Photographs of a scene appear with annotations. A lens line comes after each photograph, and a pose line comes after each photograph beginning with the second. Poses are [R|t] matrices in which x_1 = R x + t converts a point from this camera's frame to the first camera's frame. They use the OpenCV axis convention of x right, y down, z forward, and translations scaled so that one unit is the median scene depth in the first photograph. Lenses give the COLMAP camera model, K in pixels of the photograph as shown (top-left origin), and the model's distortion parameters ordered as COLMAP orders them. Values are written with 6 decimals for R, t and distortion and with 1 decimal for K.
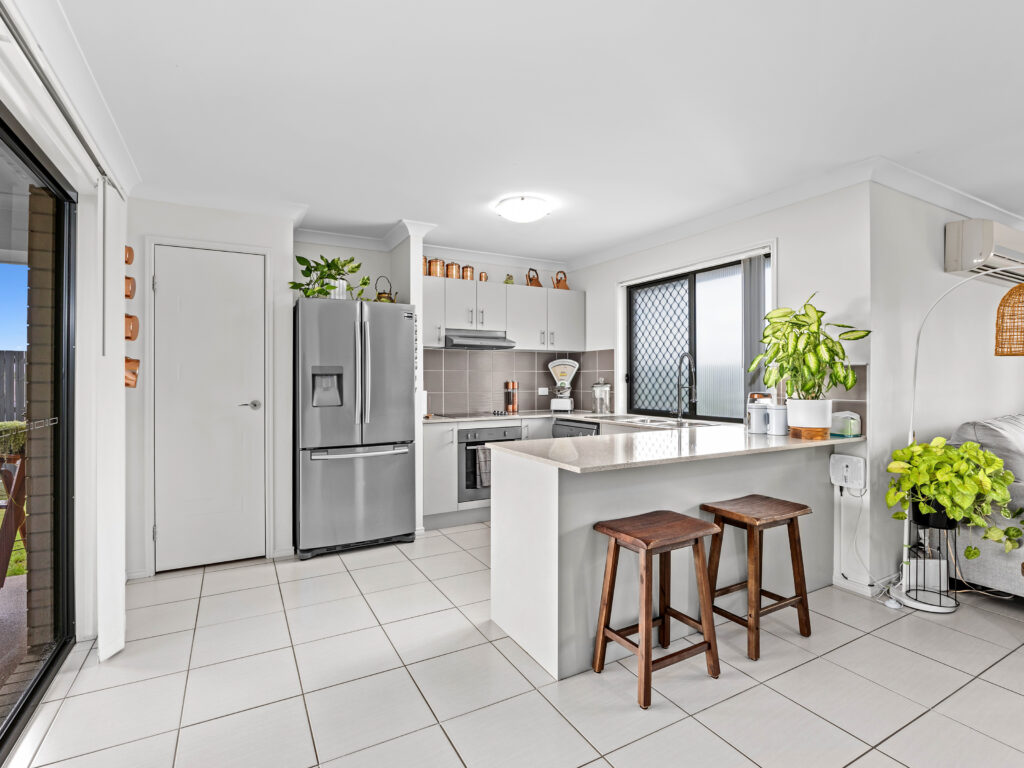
lens RADIAL K [[500.5, 0, 505.4], [0, 500.5, 374.5], [0, 0, 1]] dist [-0.014182, 0.001355]
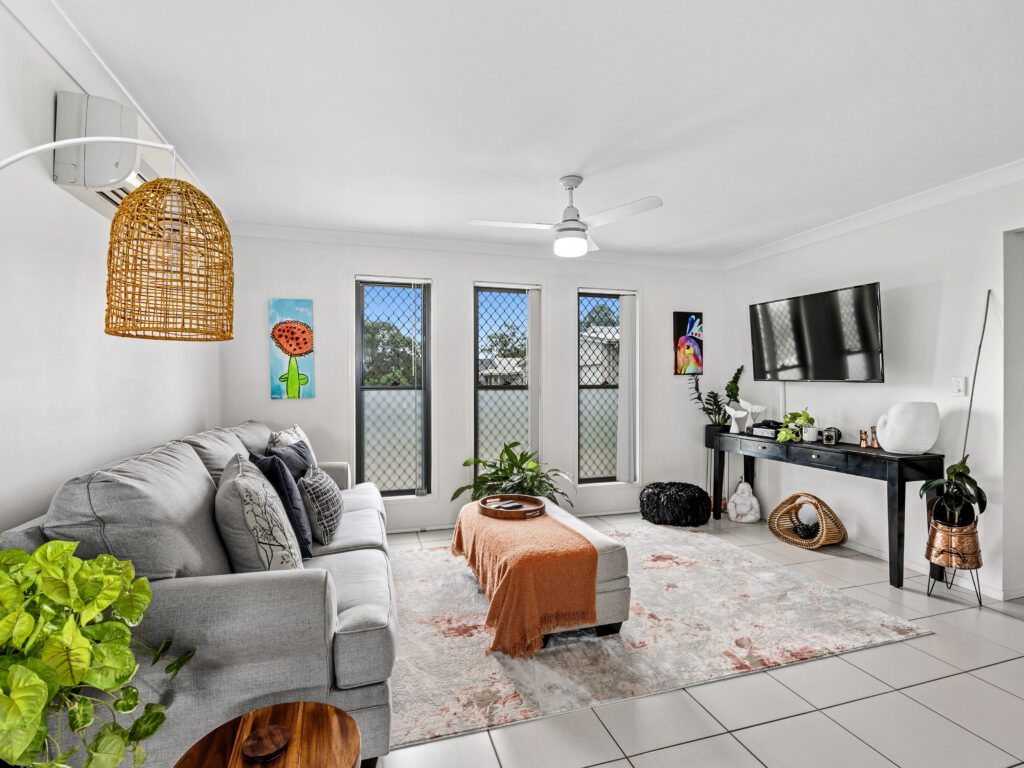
lens RADIAL K [[500.5, 0, 515.3], [0, 500.5, 387.3], [0, 0, 1]] dist [-0.014182, 0.001355]
pose [[0.202346, -0.007504, 0.979285, 0.561242], [-0.003259, 0.999960, 0.008336, 0.003124], [-0.979309, -0.004878, 0.202313, 0.494209]]
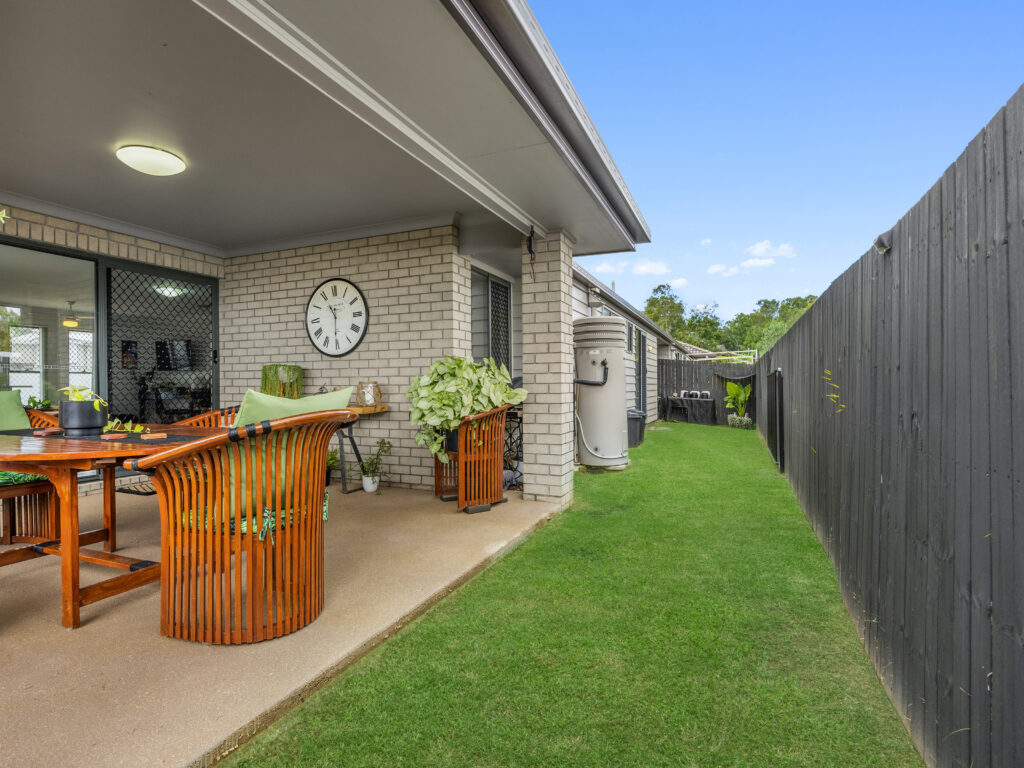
lens RADIAL K [[529.6, 0, 509.1], [0, 529.6, 385.7], [0, 0, 1]] dist [-0.006162, -0.000640]
pose [[-0.615062, 0.004878, 0.788463, -2.801491], [0.004925, 0.999985, -0.002344, 0.136913], [-0.788463, 0.002442, -0.615077, 0.457006]]
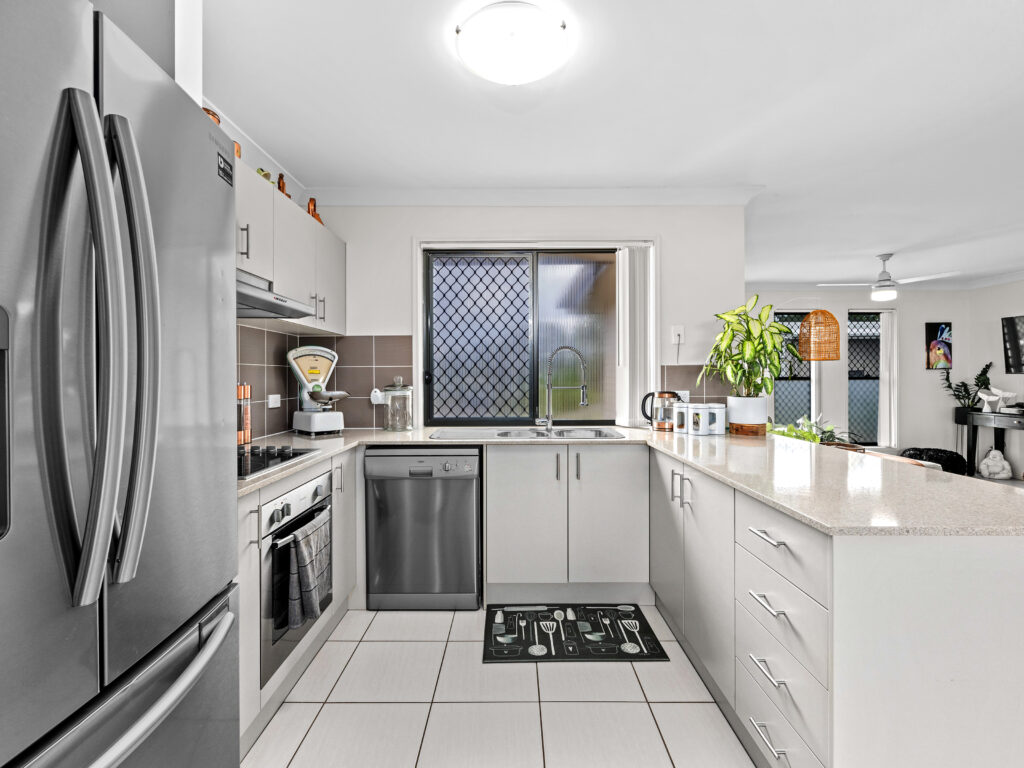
lens RADIAL K [[462.2, 0, 518.4], [0, 462.2, 379.0], [0, 0, 1]] dist [-0.000178, -0.000175]
pose [[0.481942, -0.004154, 0.876193, -0.461349], [-0.002653, 0.999977, 0.006201, 0.009197], [-0.876199, -0.005313, 0.481920, 0.942876]]
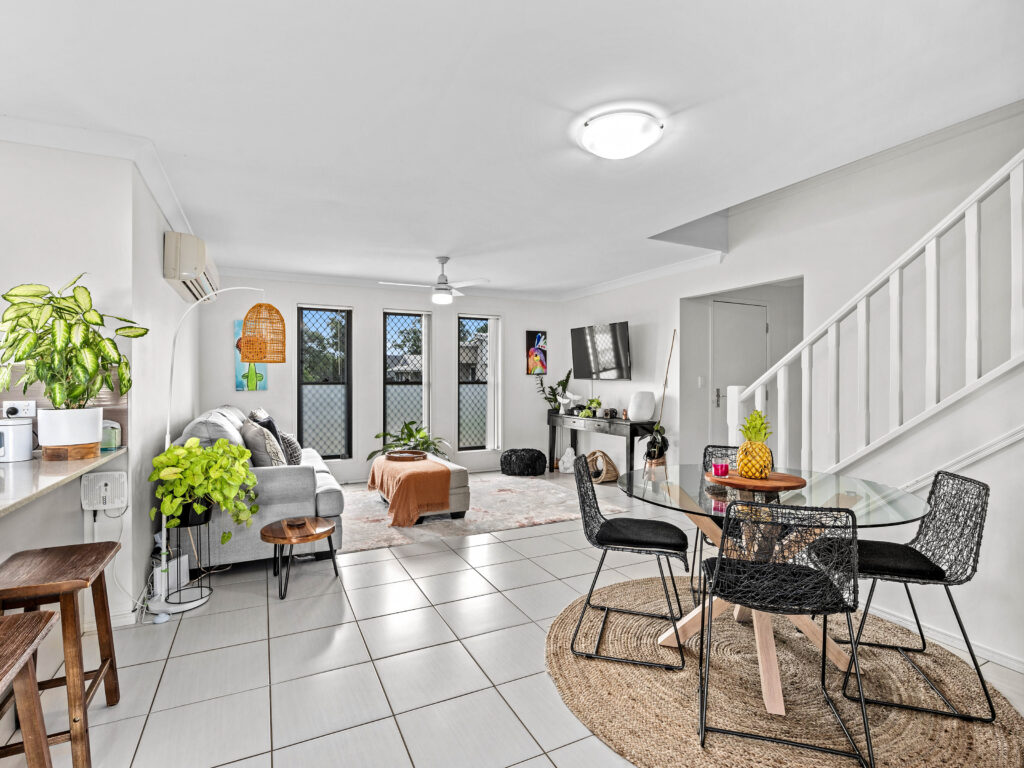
lens RADIAL K [[500.5, 0, 509.8], [0, 500.5, 384.2], [0, 0, 1]] dist [-0.014182, 0.001355]
pose [[0.041451, -0.007298, 0.999114, -0.134467], [-0.006127, 0.999953, 0.007558, 0.001757], [-0.999122, -0.006435, 0.041404, 0.280907]]
